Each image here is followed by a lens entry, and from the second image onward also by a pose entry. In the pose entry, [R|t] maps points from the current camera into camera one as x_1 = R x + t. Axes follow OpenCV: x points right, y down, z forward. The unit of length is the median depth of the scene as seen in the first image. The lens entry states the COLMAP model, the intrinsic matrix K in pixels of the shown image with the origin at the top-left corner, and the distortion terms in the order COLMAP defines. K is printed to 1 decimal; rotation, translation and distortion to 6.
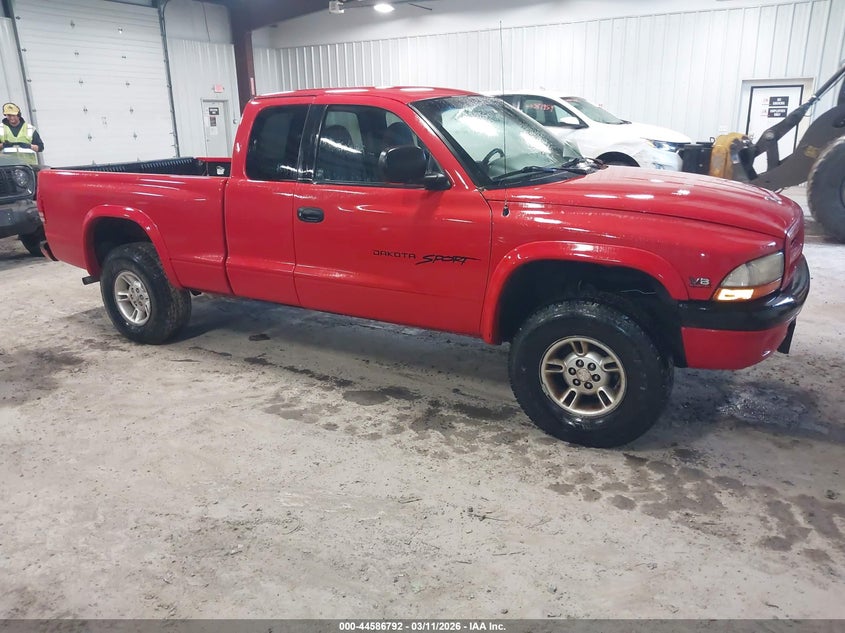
lens RADIAL K [[660.4, 0, 422.6], [0, 660.4, 316.0], [0, 0, 1]] dist [0.030778, -0.056396]
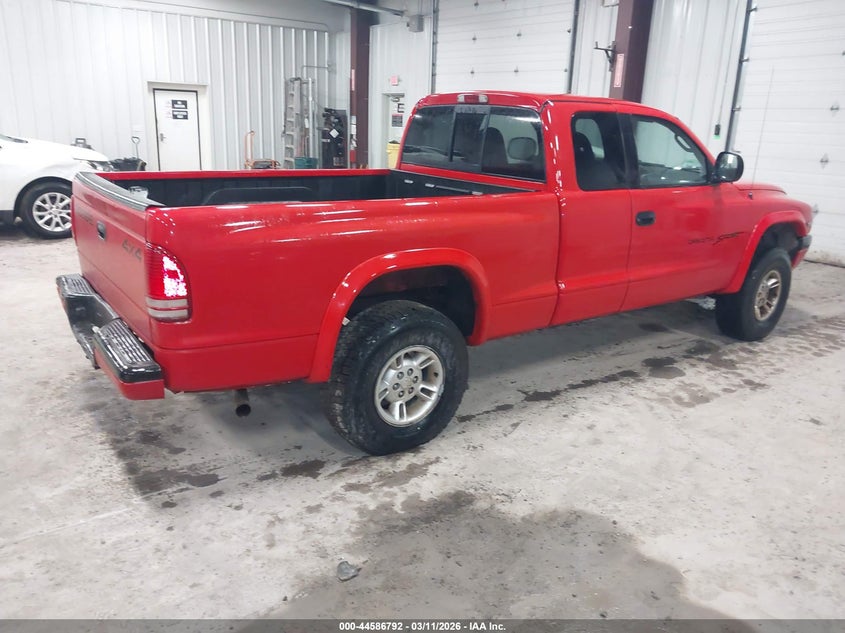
lens RADIAL K [[660.4, 0, 417.0], [0, 660.4, 313.9], [0, 0, 1]] dist [0.030778, -0.056396]
pose [[0.394269, -0.226433, 0.890663, -1.147702], [0.225360, 0.963400, 0.145165, -0.217262], [-0.890935, 0.143486, 0.430867, 0.799522]]
